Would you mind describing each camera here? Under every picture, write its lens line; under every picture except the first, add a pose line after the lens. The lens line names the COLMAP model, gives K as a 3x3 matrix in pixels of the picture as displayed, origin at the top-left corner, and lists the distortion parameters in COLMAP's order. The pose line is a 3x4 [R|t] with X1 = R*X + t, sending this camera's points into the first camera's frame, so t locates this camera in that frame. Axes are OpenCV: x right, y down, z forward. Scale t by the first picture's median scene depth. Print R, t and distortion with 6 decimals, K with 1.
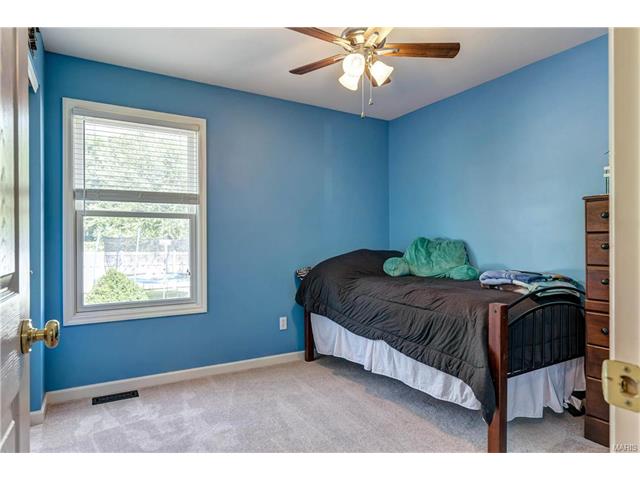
lens RADIAL K [[393.6, 0, 319.7], [0, 393.6, 243.0], [0, 0, 1]] dist [-0.002457, -0.000210]
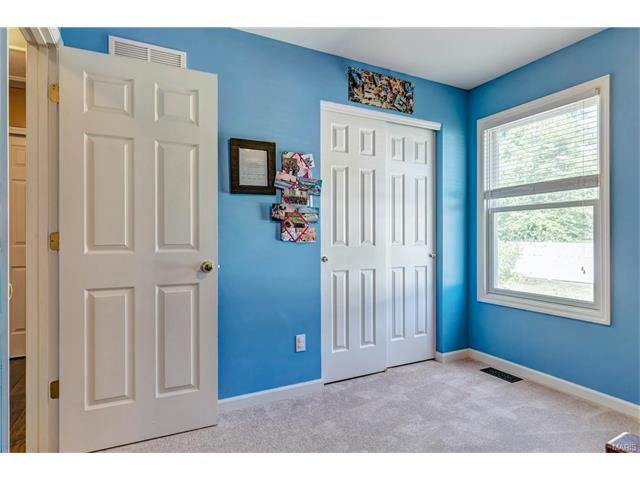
lens RADIAL K [[363.1, 0, 319.7], [0, 363.1, 237.3], [0, 0, 1]] dist [0.003527, -0.000243]
pose [[-0.078543, 0.007451, -0.996883, 0.534954], [0.003435, 0.999968, 0.007203, -0.003839], [0.996905, -0.002858, -0.078566, 0.565270]]
